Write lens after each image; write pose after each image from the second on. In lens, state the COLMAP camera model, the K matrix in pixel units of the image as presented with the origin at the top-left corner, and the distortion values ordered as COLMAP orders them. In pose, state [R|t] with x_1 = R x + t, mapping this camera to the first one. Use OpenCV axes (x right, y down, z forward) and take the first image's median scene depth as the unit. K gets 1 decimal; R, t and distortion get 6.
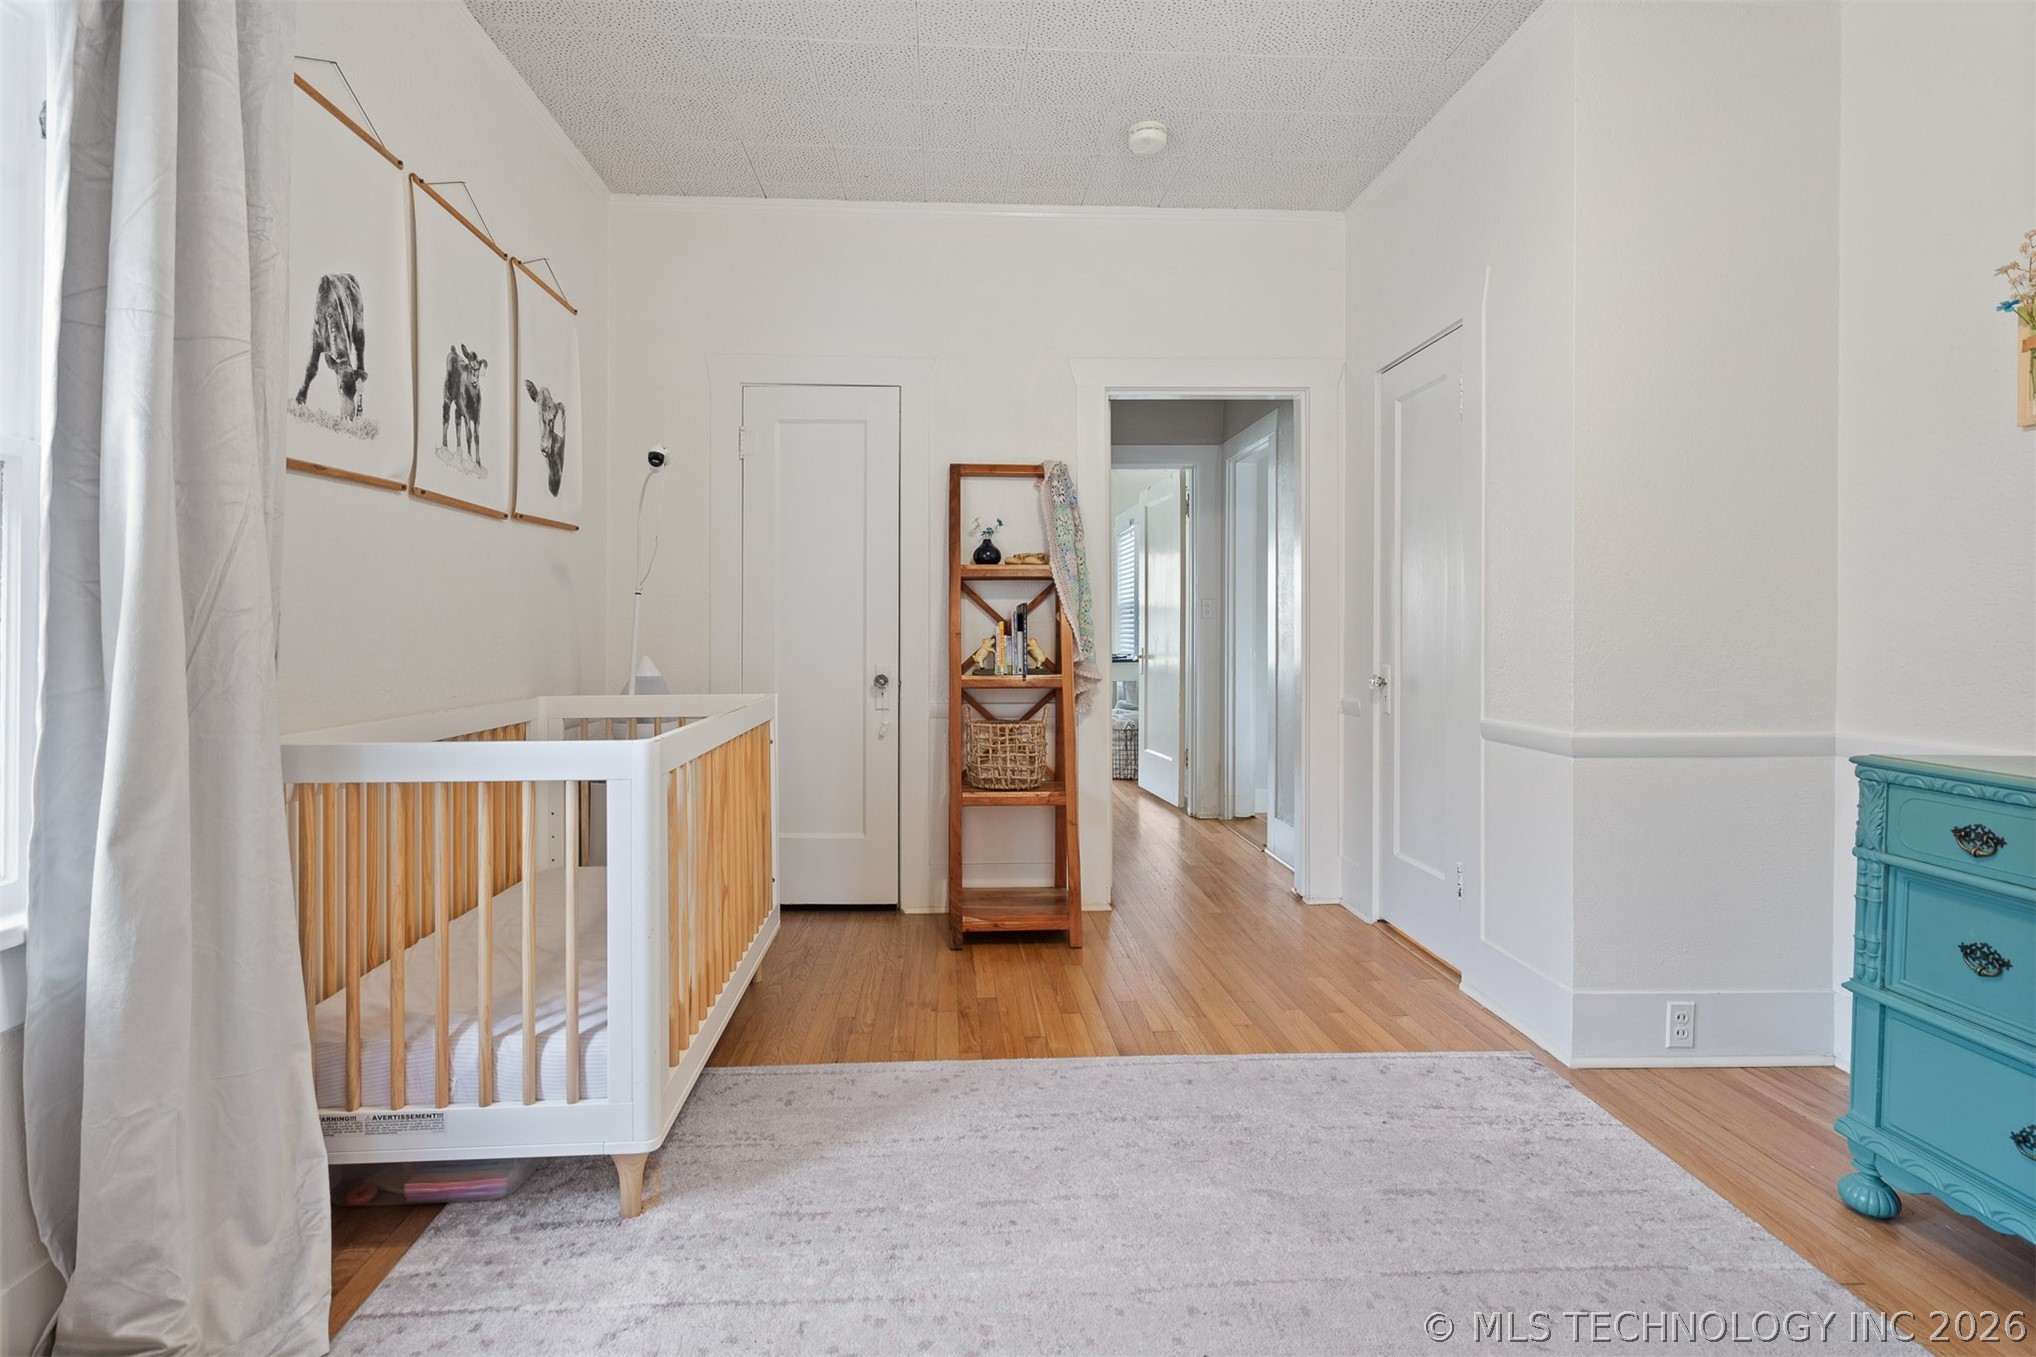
lens RADIAL K [[960.8, 0, 1012.3], [0, 960.8, 637.1], [0, 0, 1]] dist [-0.001244, 0.000576]
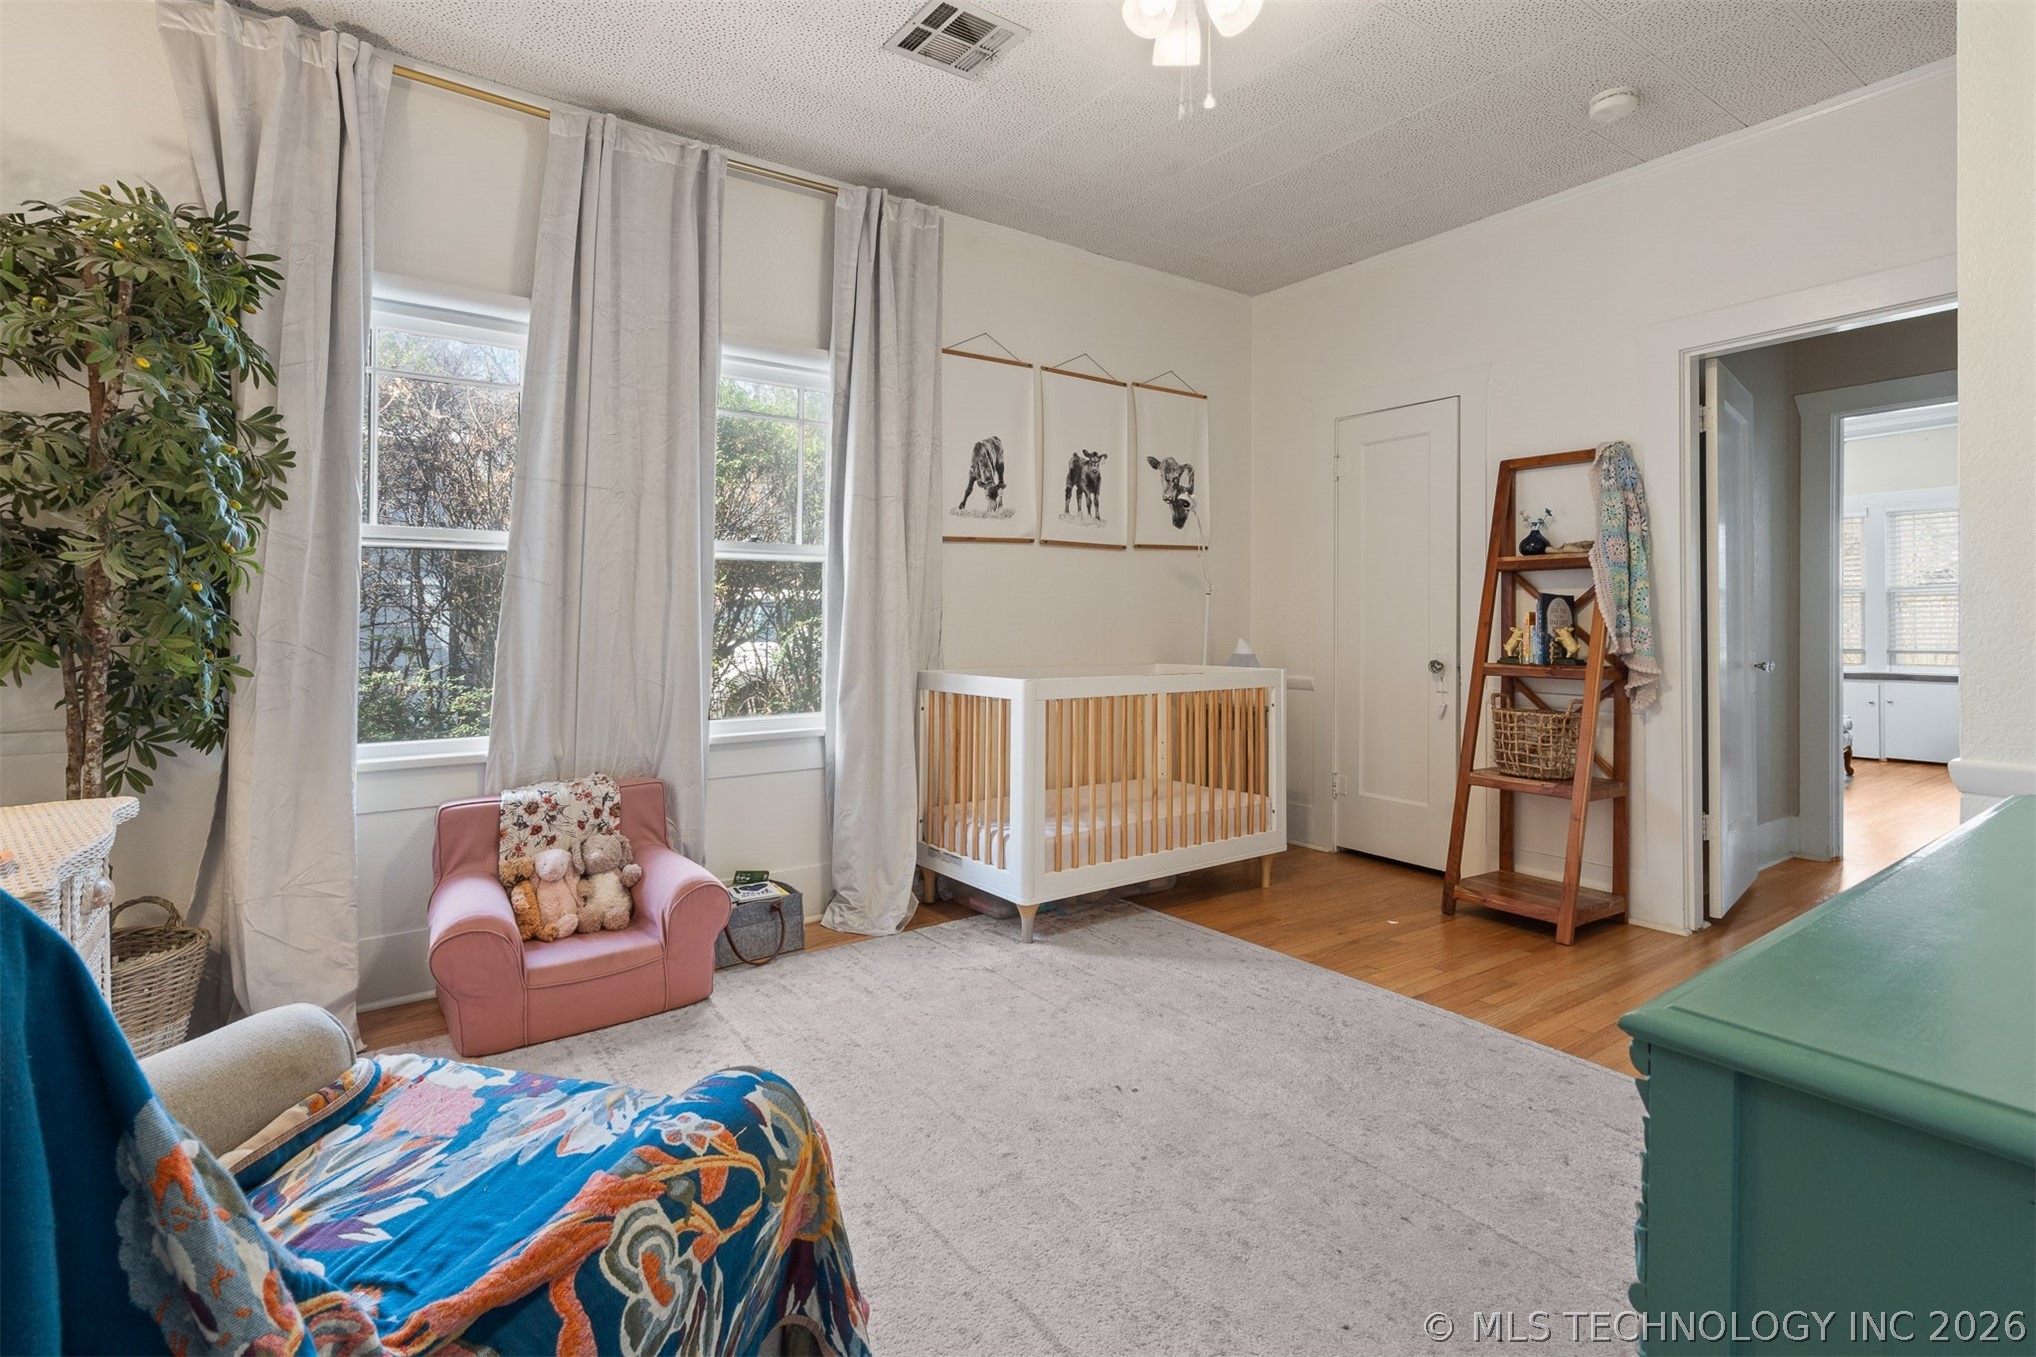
lens RADIAL K [[976.0, 0, 1022.0], [0, 976.0, 594.8], [0, 0, 1]] dist [-0.000774, 0.000259]
pose [[0.543683, -0.021338, -0.839019, 0.964935], [-0.007170, 0.999522, -0.030066, 0.001693], [0.839260, 0.022362, 0.543271, -0.017441]]
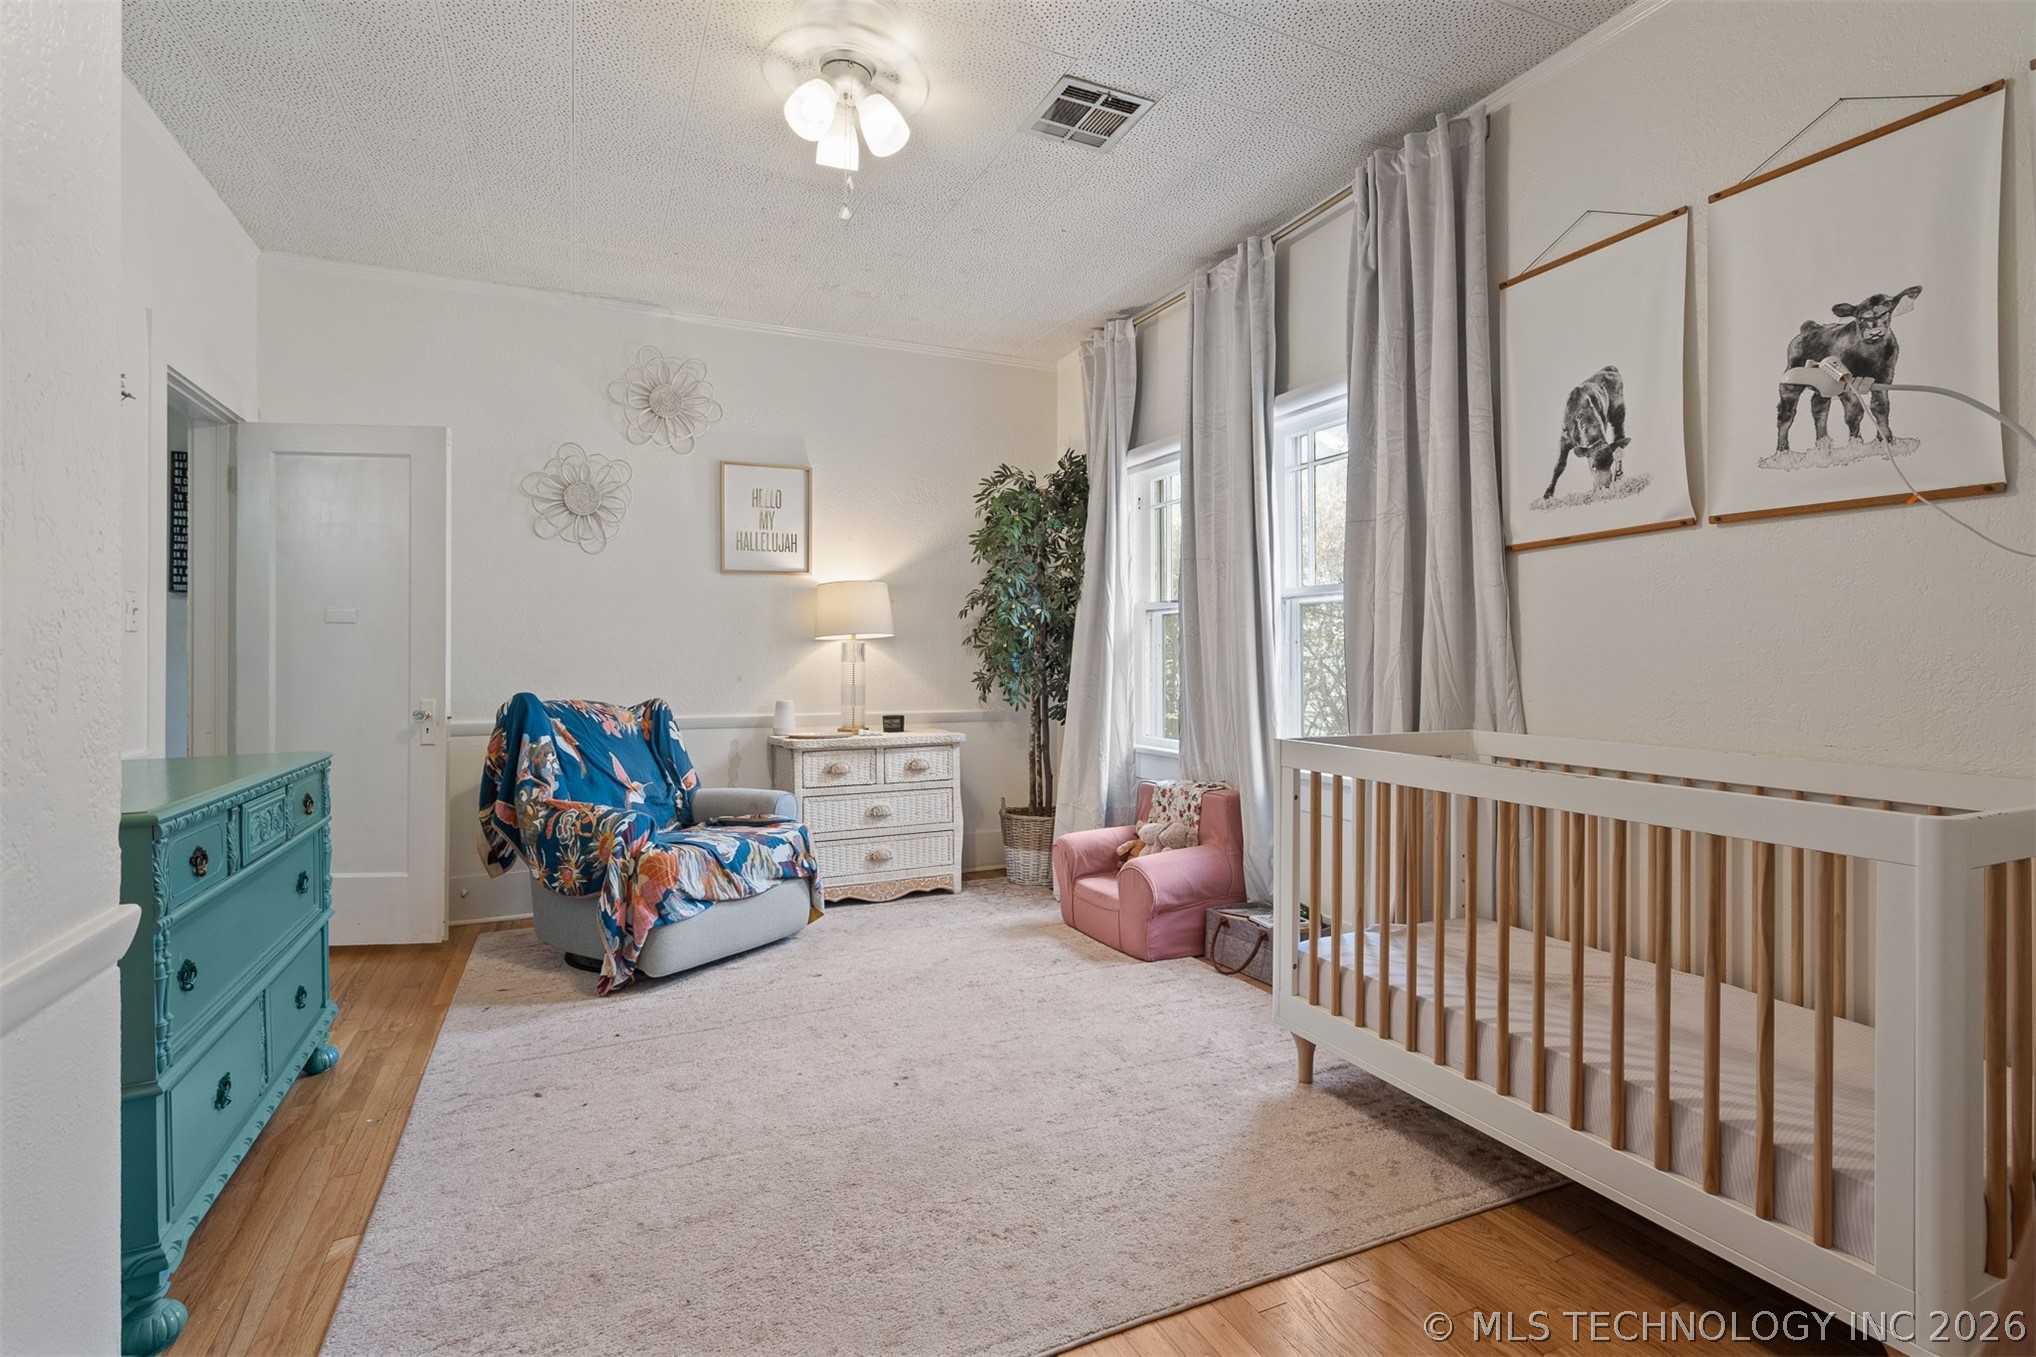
lens RADIAL K [[960.8, 0, 1012.3], [0, 960.8, 637.1], [0, 0, 1]] dist [-0.001244, 0.000576]
pose [[-0.934631, -0.006552, -0.355558, 0.420325], [-0.002014, 0.999912, -0.013133, -0.021704], [0.355613, -0.011559, -0.934562, 1.810927]]
